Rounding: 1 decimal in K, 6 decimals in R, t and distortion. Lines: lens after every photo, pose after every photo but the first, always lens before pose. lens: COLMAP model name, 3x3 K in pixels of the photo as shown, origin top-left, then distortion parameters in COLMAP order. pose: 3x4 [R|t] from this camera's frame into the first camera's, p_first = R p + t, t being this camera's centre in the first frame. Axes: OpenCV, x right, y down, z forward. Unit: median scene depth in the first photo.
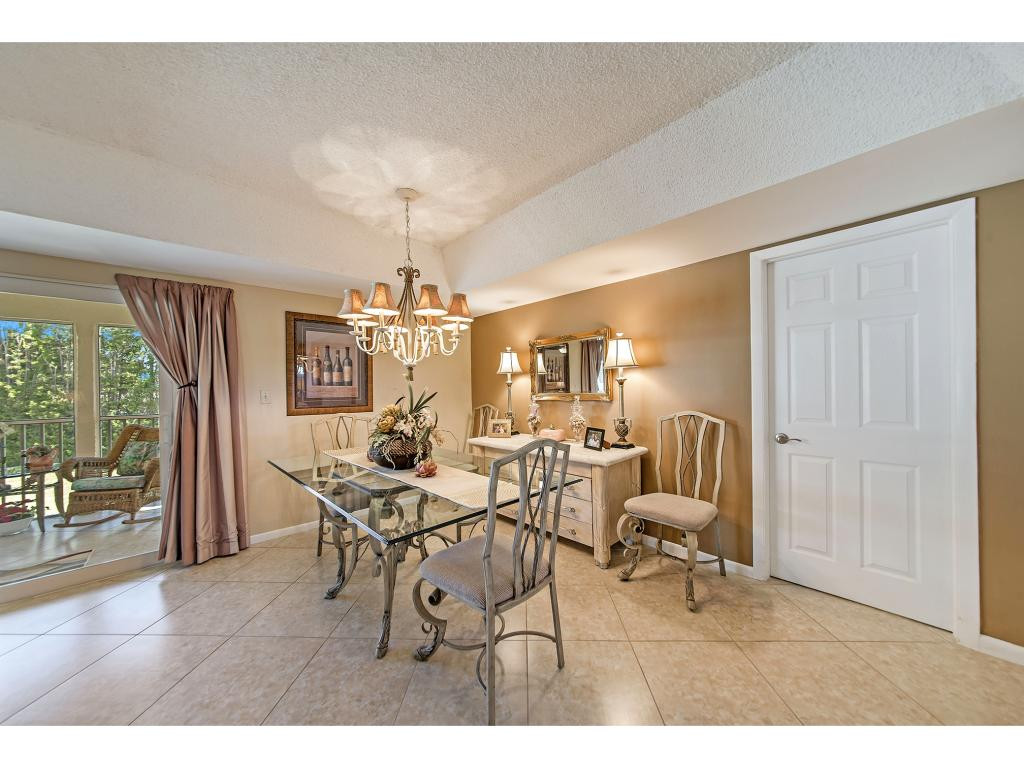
lens RADIAL K [[366.6, 0, 505.1], [0, 366.6, 387.9], [0, 0, 1]] dist [0.000891, -0.000127]
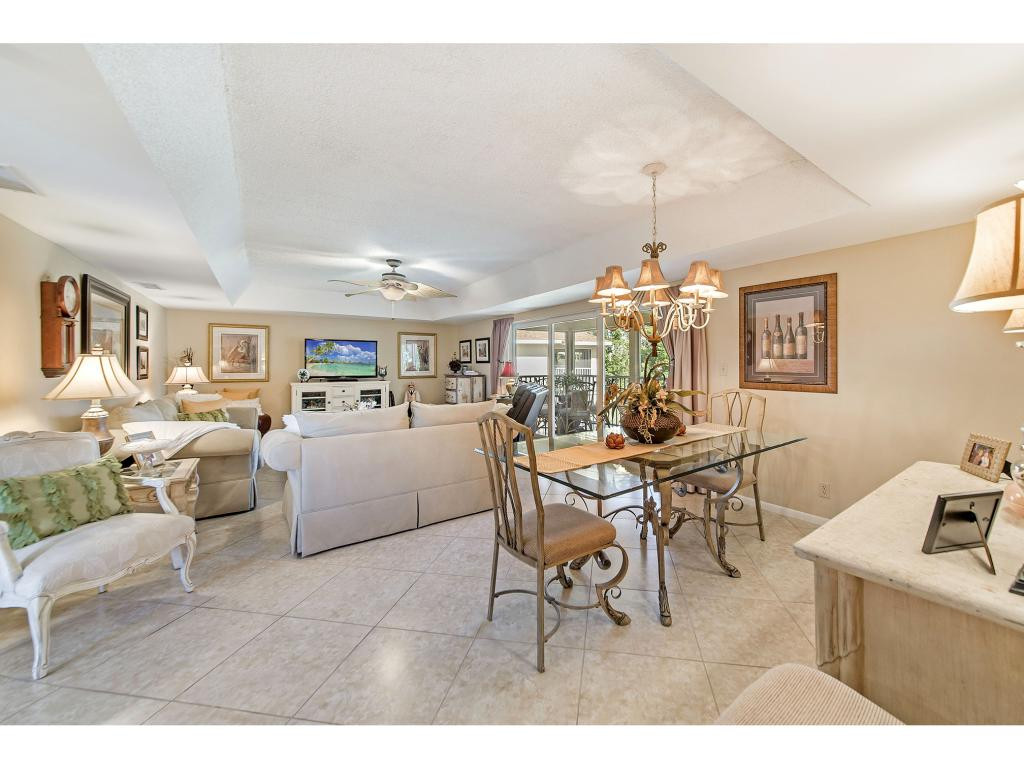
lens RADIAL K [[366.6, 0, 528.5], [0, 366.6, 360.9], [0, 0, 1]] dist [0.000891, -0.000127]
pose [[-0.120580, 0.010005, -0.992653, 0.517547], [0.001882, 0.999950, 0.009849, -0.012037], [0.992702, -0.000680, -0.120593, 0.527769]]
